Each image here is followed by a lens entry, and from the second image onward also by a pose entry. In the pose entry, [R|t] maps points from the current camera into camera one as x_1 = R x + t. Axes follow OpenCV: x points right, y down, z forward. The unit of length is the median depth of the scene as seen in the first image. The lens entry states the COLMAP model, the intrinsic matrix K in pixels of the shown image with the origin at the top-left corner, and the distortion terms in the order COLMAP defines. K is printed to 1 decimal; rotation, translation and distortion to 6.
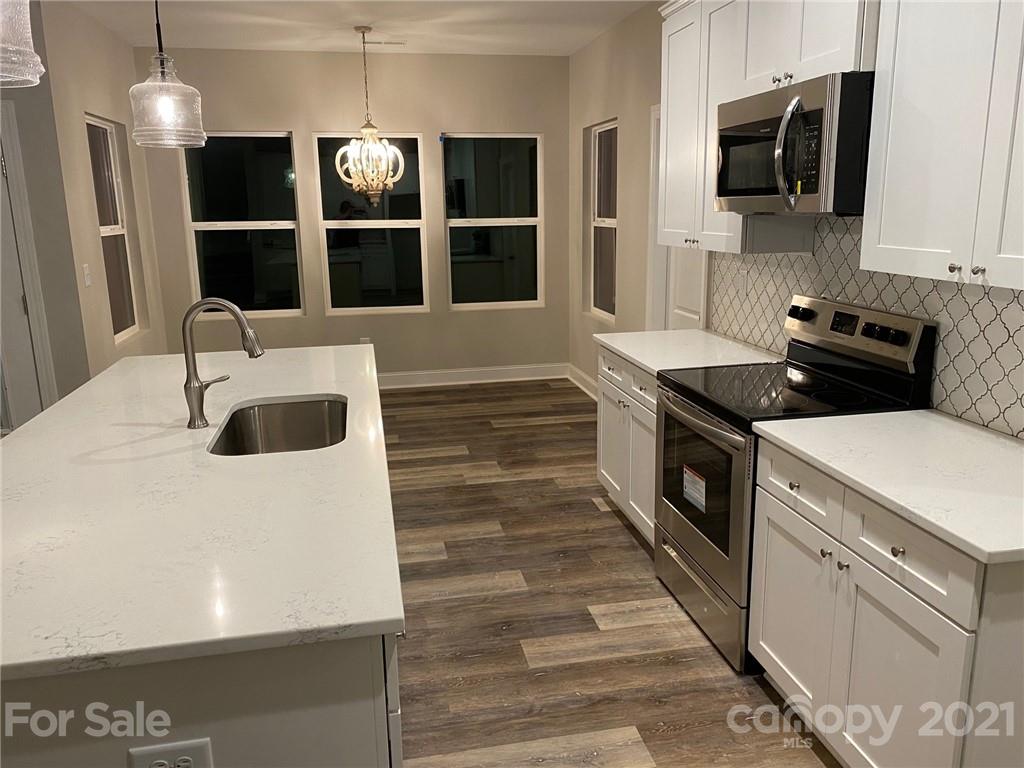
lens RADIAL K [[811.4, 0, 512.0], [0, 811.4, 384.0], [0, 0, 1]] dist [0.041741, 0.000714]
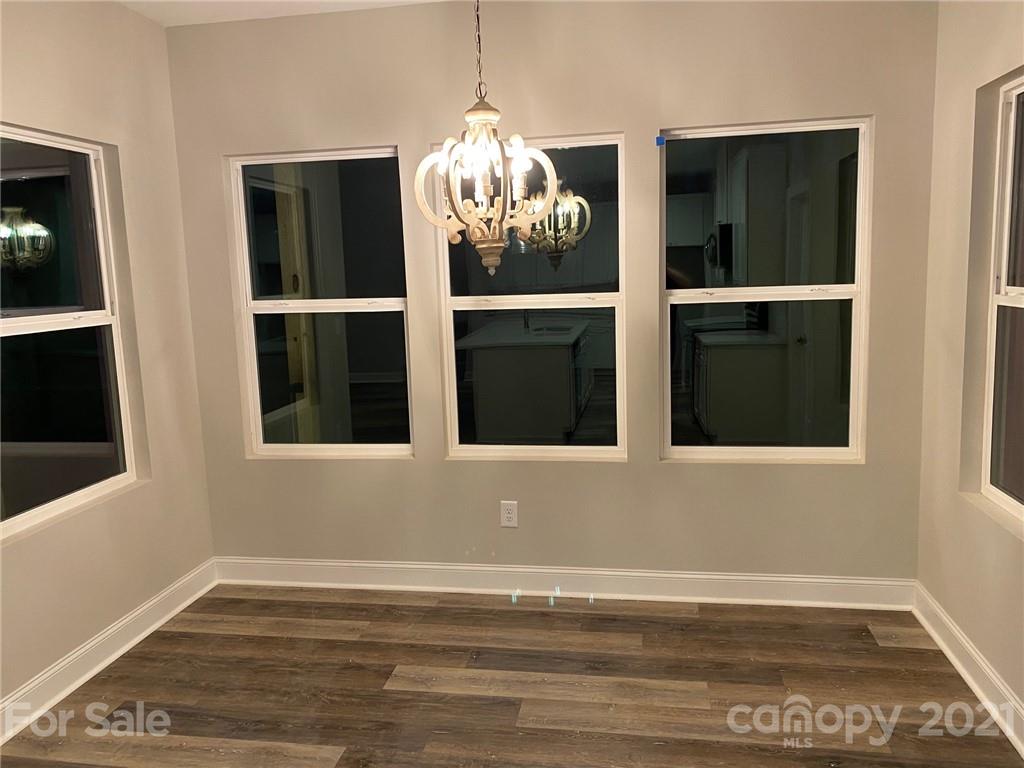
lens RADIAL K [[776.2, 0, 510.1], [0, 776.2, 379.4], [0, 0, 1]] dist [0.137289, -0.182360]
pose [[0.934915, 0.033378, -0.353298, 0.007690], [-0.056174, 0.996934, -0.054463, -0.113145], [0.350397, 0.070765, 0.933924, 0.497393]]
